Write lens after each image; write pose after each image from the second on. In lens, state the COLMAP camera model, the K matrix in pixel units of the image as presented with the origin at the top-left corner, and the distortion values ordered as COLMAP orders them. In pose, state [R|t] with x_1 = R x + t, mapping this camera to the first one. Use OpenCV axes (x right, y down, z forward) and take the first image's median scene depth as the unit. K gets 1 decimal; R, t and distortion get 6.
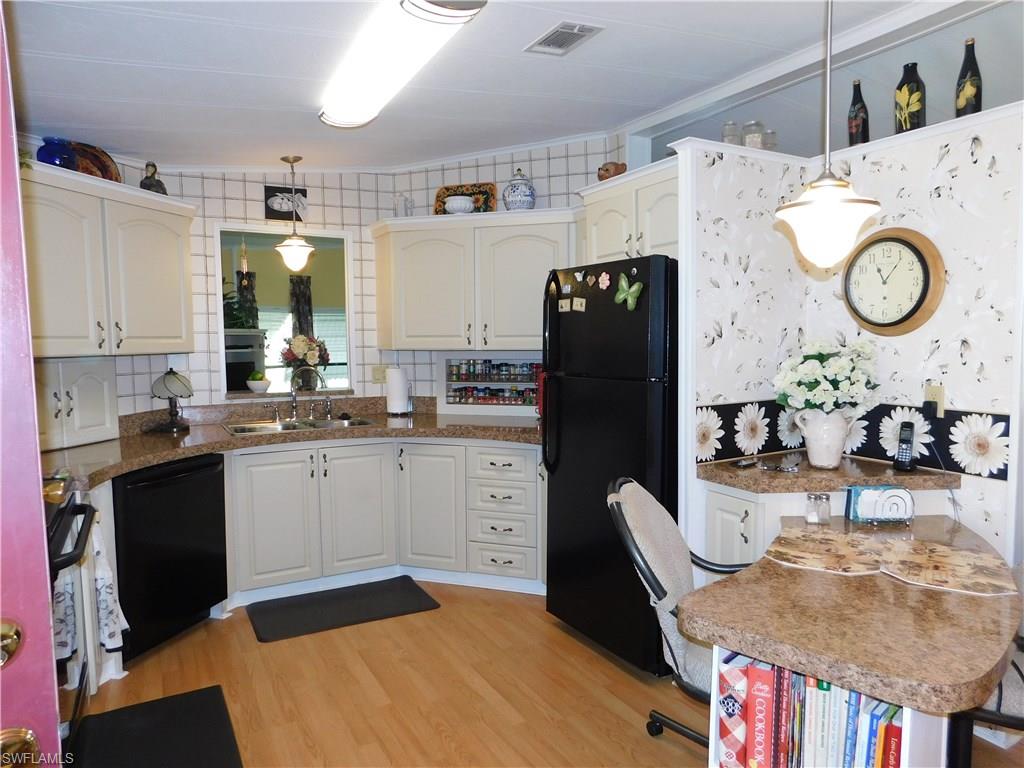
lens RADIAL K [[668.4, 0, 515.8], [0, 668.4, 383.2], [0, 0, 1]] dist [-0.040541, 0.018128]
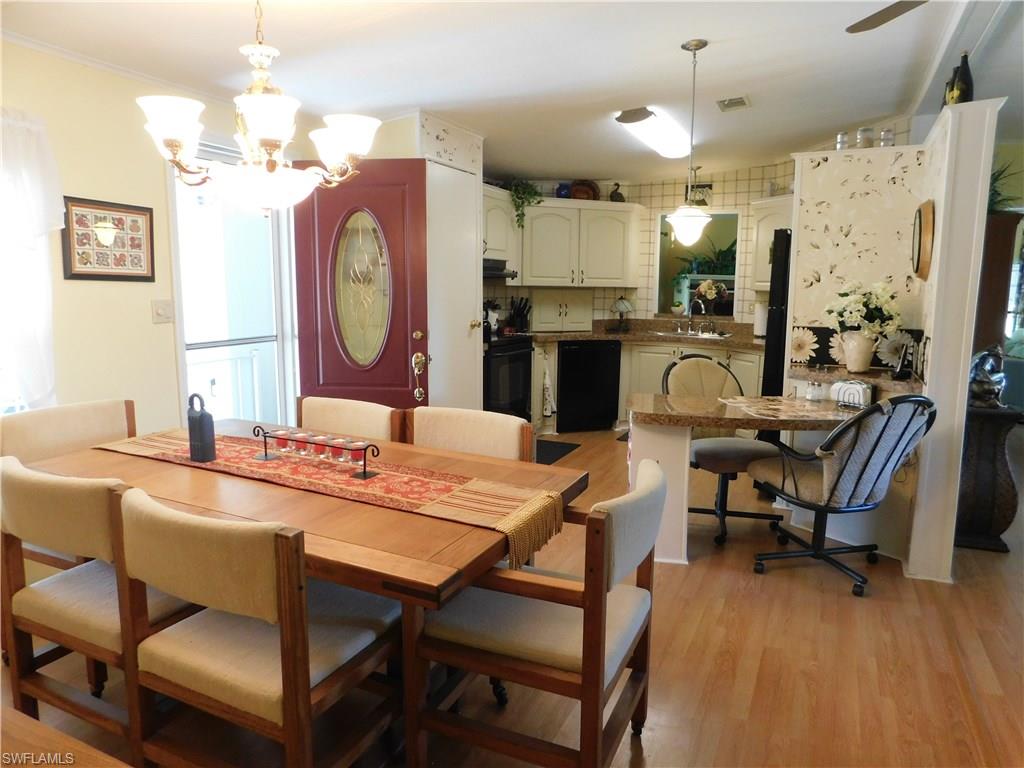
lens RADIAL K [[668.4, 0, 509.7], [0, 668.4, 385.4], [0, 0, 1]] dist [-0.040541, 0.018128]
pose [[0.567629, 0.136794, -0.811840, 1.125665], [-0.071432, 0.990564, 0.116964, 0.036462], [0.820180, -0.008401, 0.572044, -0.416089]]
